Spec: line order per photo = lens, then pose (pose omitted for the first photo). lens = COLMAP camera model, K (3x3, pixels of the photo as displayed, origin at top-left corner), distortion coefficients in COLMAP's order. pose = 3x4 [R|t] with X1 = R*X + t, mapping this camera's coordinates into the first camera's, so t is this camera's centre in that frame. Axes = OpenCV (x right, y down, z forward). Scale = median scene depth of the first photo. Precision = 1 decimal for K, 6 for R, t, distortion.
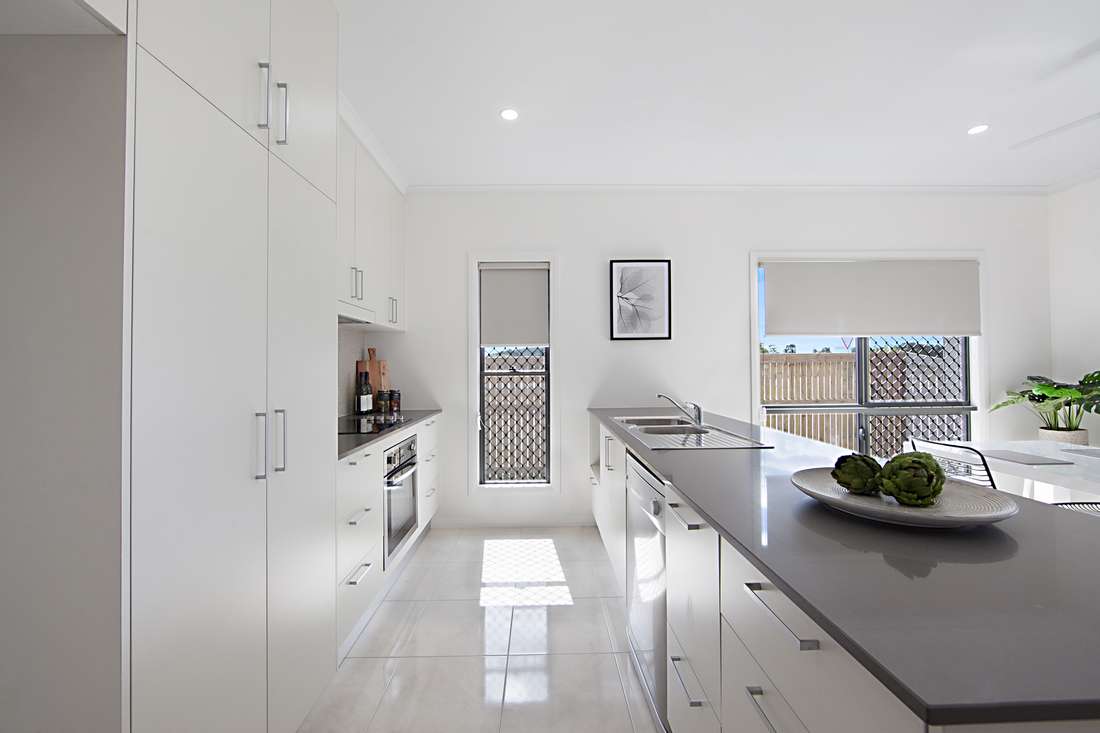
lens RADIAL K [[436.6, 0, 550.0], [0, 436.6, 366.5], [0, 0, 1]] dist [0.000783, 0.000103]
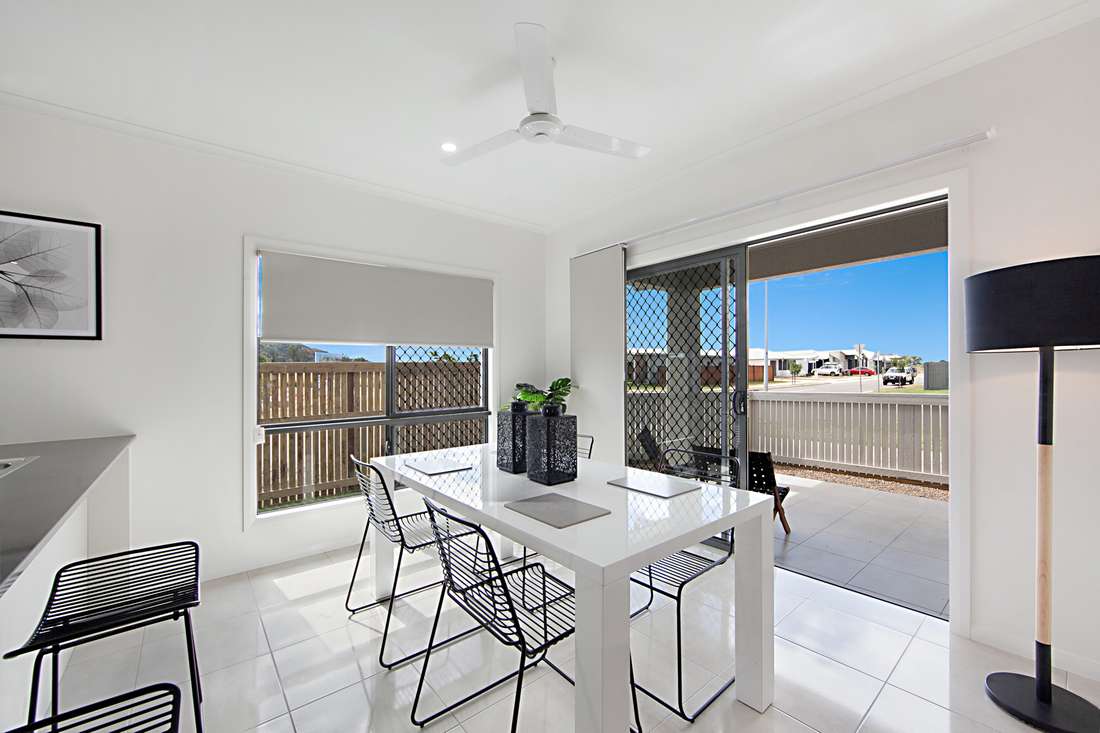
lens RADIAL K [[443.1, 0, 553.4], [0, 443.1, 369.7], [0, 0, 1]] dist [0.000307, -0.000022]
pose [[0.791021, -0.000497, 0.611789, 0.413757], [0.006949, 0.999942, -0.008172, -0.004340], [-0.611750, 0.010715, 0.790979, 0.008811]]
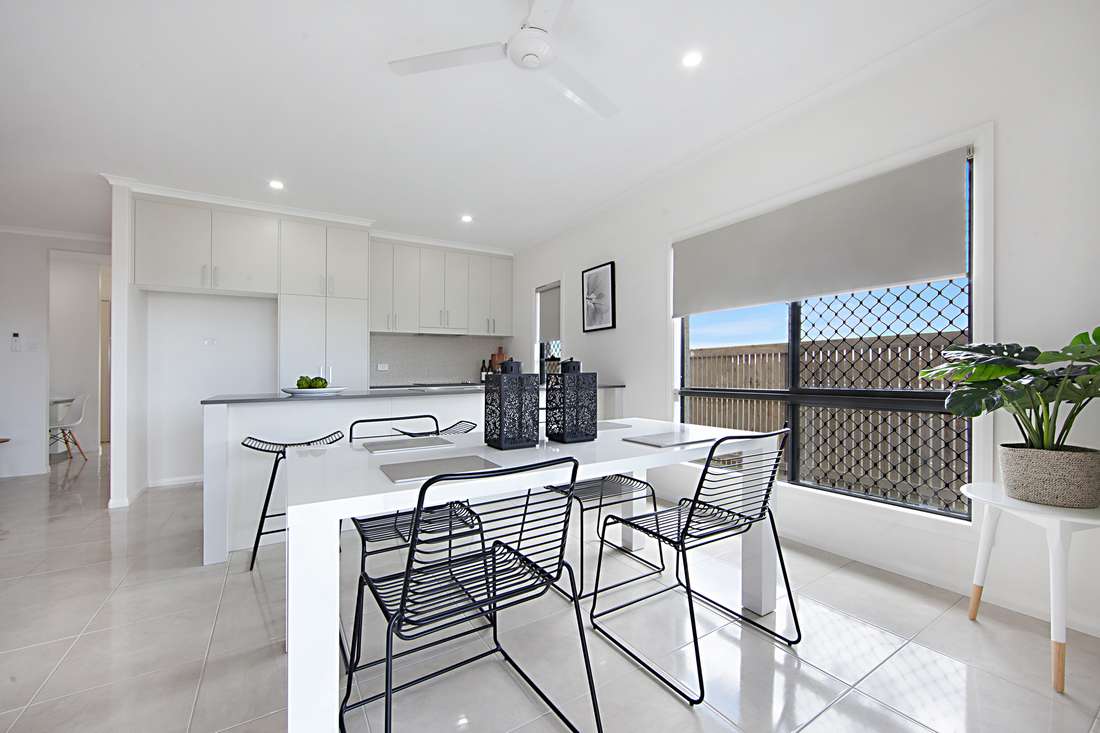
lens RADIAL K [[443.1, 0, 553.4], [0, 443.1, 369.7], [0, 0, 1]] dist [0.000307, -0.000022]
pose [[0.508268, -0.000233, -0.861199, 1.231606], [-0.010348, 0.999926, -0.006378, 0.060308], [0.861137, 0.012153, 0.508228, 0.250139]]
